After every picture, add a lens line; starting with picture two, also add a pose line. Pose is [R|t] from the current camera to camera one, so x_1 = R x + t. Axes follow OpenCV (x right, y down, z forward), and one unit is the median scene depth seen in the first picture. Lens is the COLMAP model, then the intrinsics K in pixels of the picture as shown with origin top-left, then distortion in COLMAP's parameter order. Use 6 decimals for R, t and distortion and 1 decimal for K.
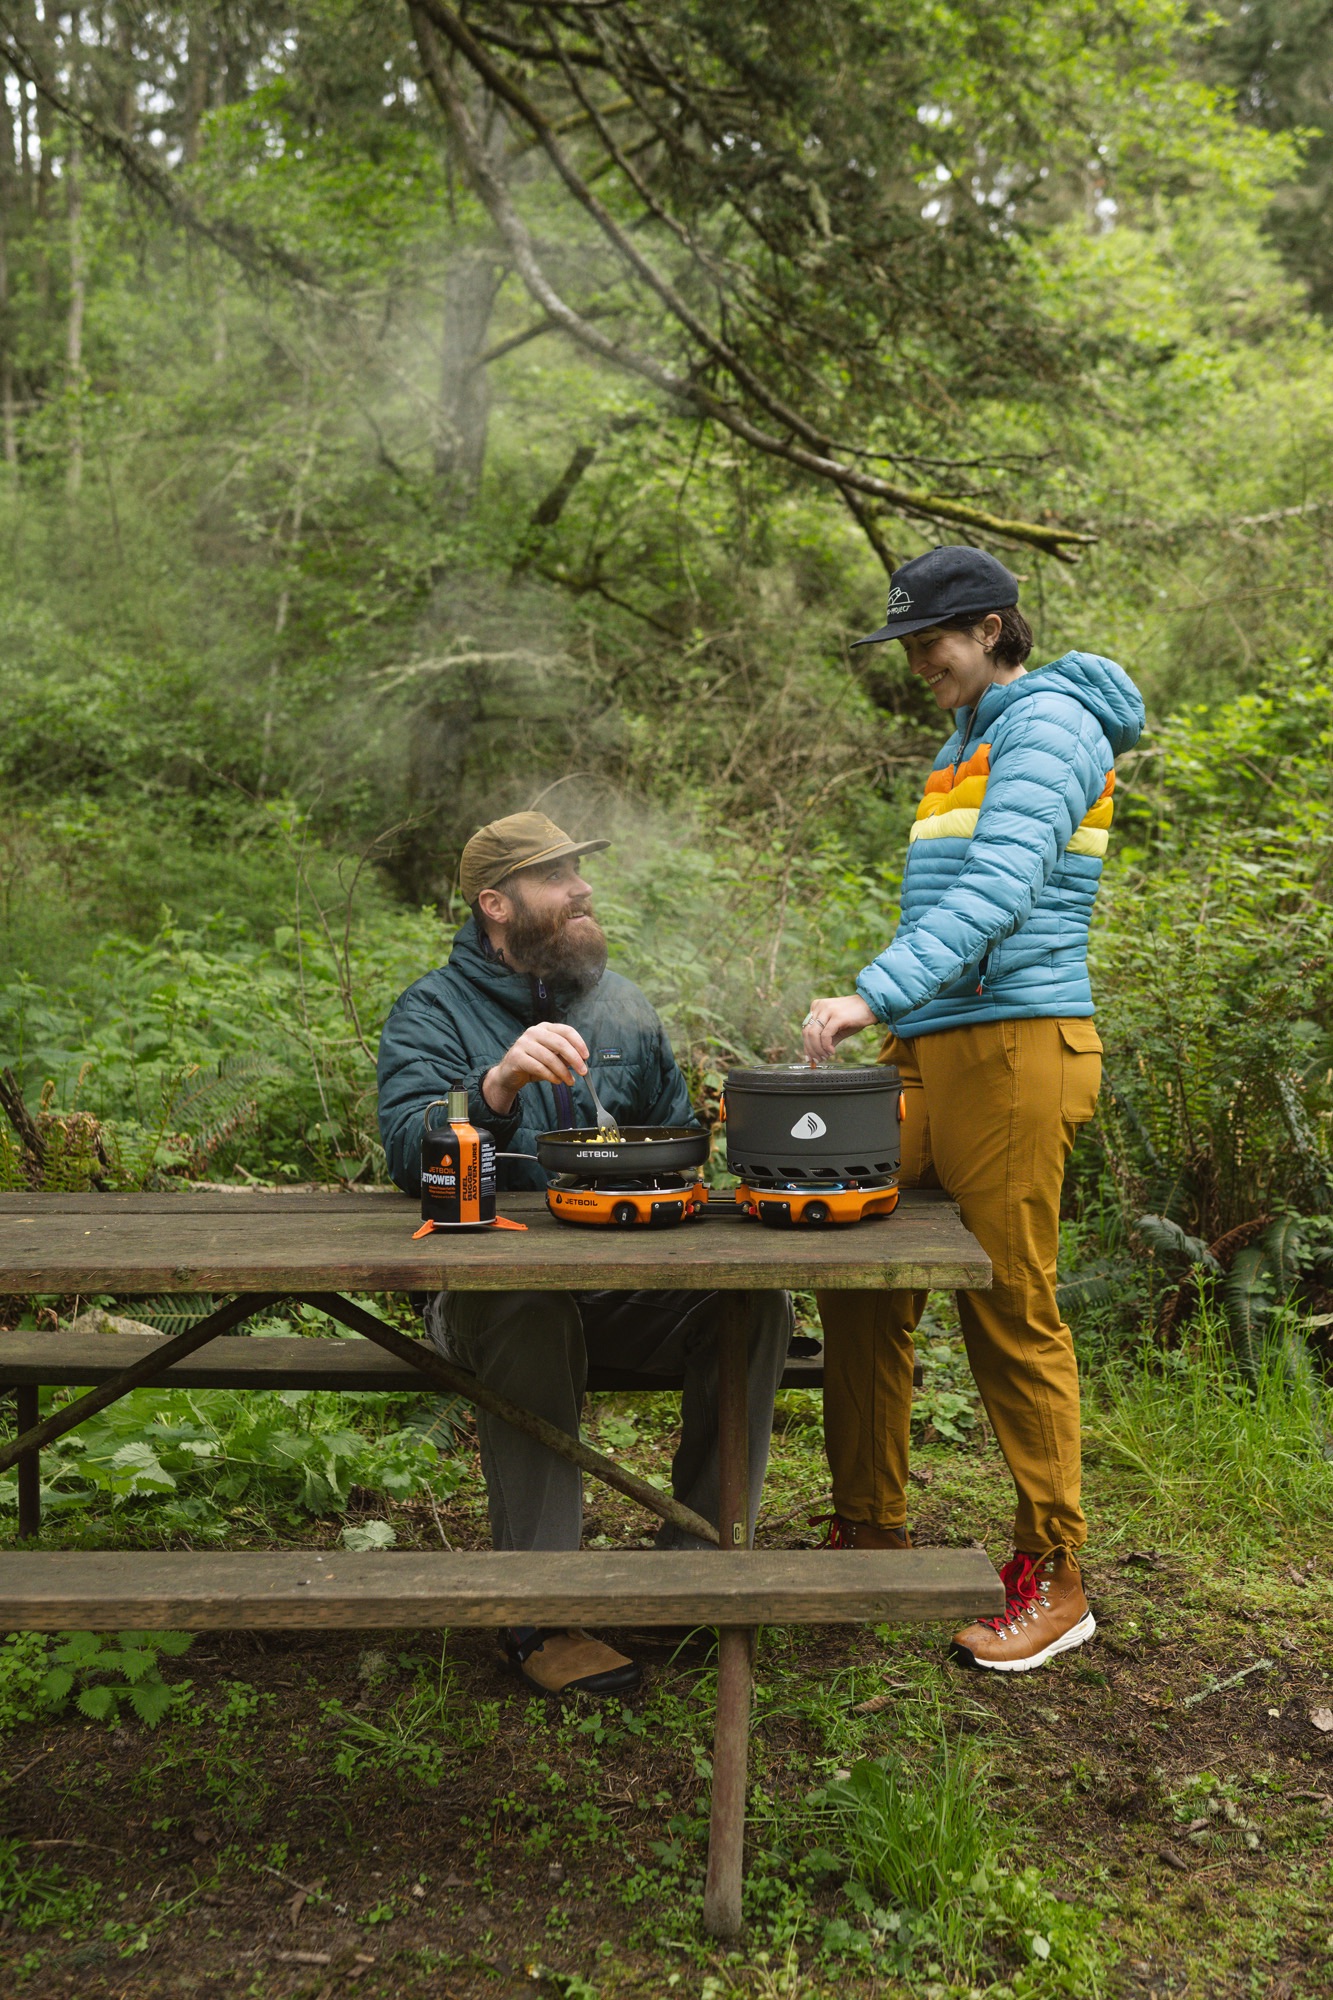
lens RADIAL K [[2107.6, 0, 666.5], [0, 2107.6, 1000.0], [0, 0, 1]] dist [-0.036008, -0.022806]
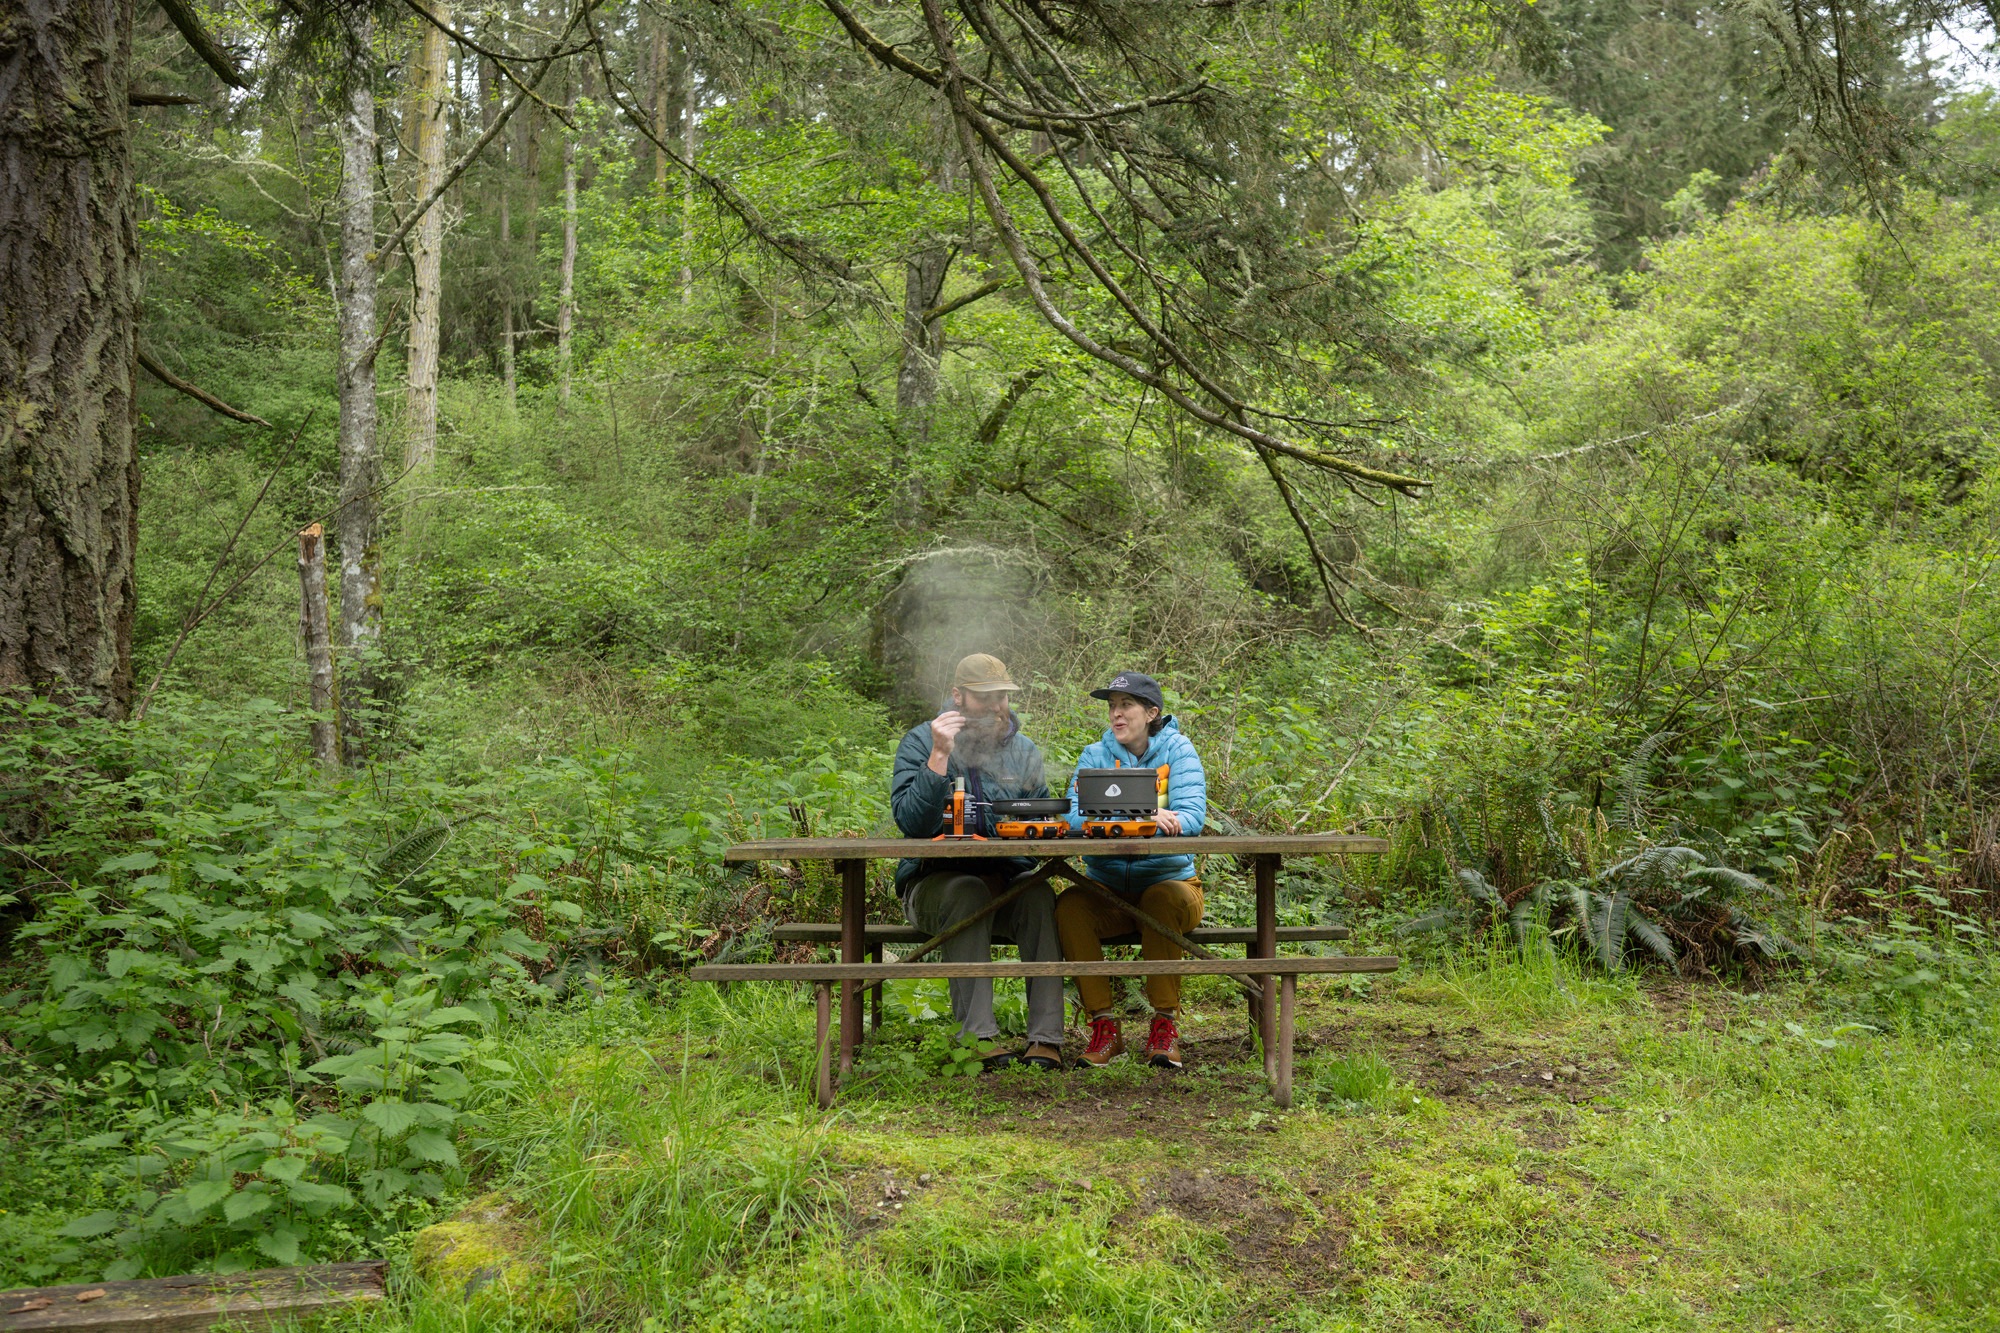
lens RADIAL K [[2021.9, 0, 995.1], [0, 2021.9, 654.8], [0, 0, 1]] dist [-0.031915, -0.017451]
pose [[0.999834, 0.000131, -0.018212, -0.081504], [-0.002004, 0.994693, -0.102872, 0.051817], [0.018102, 0.102891, 0.994528, -0.425461]]
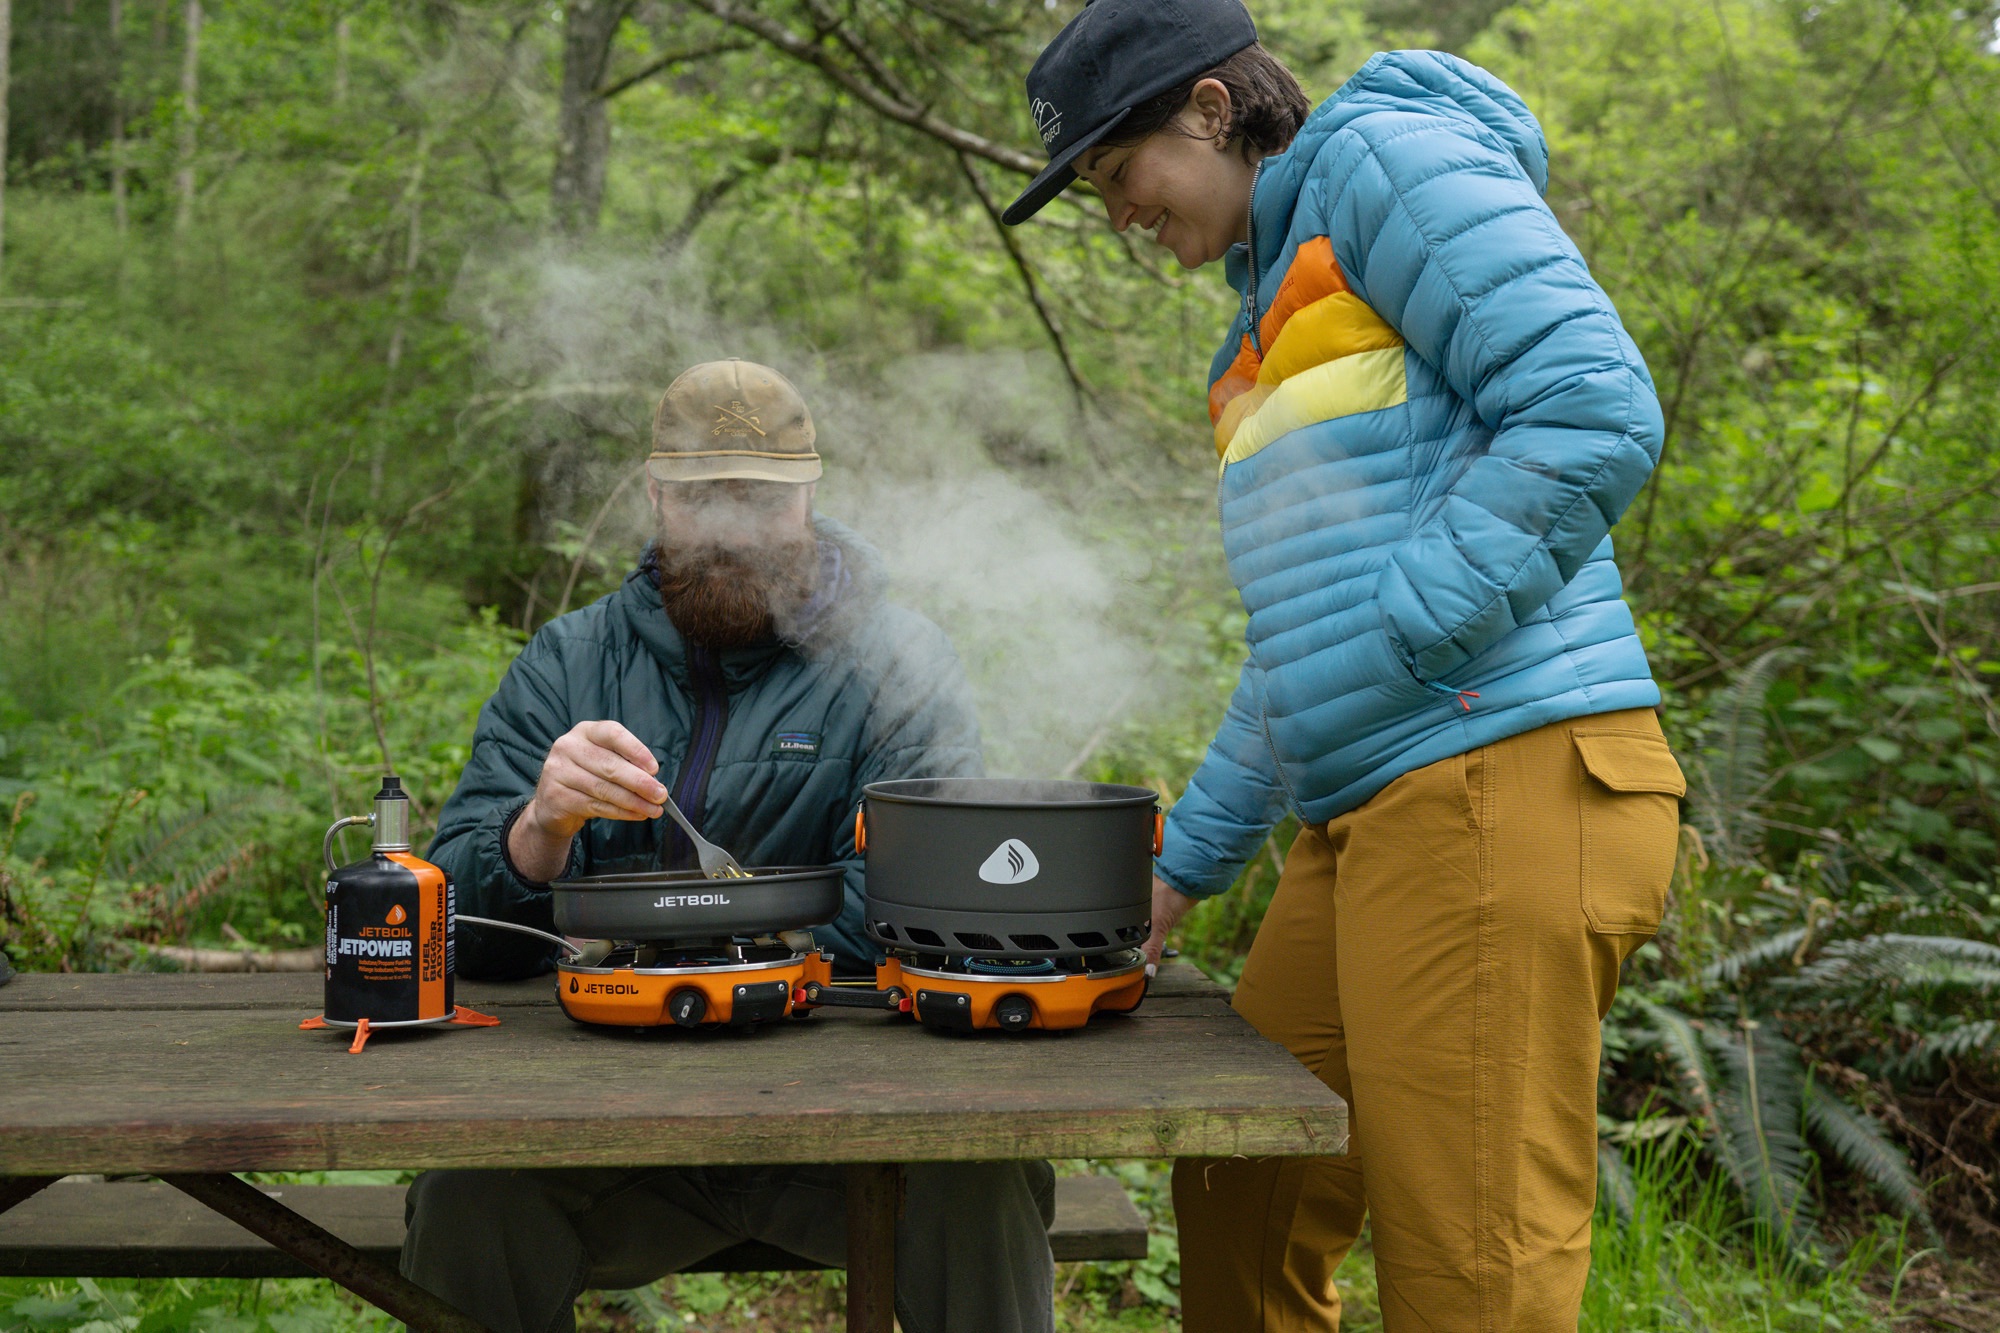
lens RADIAL K [[2021.9, 0, 995.1], [0, 2021.9, 654.8], [0, 0, 1]] dist [-0.031915, -0.017451]
pose [[0.994727, 0.010157, 0.102049, 0.002932], [-0.004694, 0.998550, -0.053629, 0.012318], [-0.102446, 0.052867, 0.993333, 0.163757]]
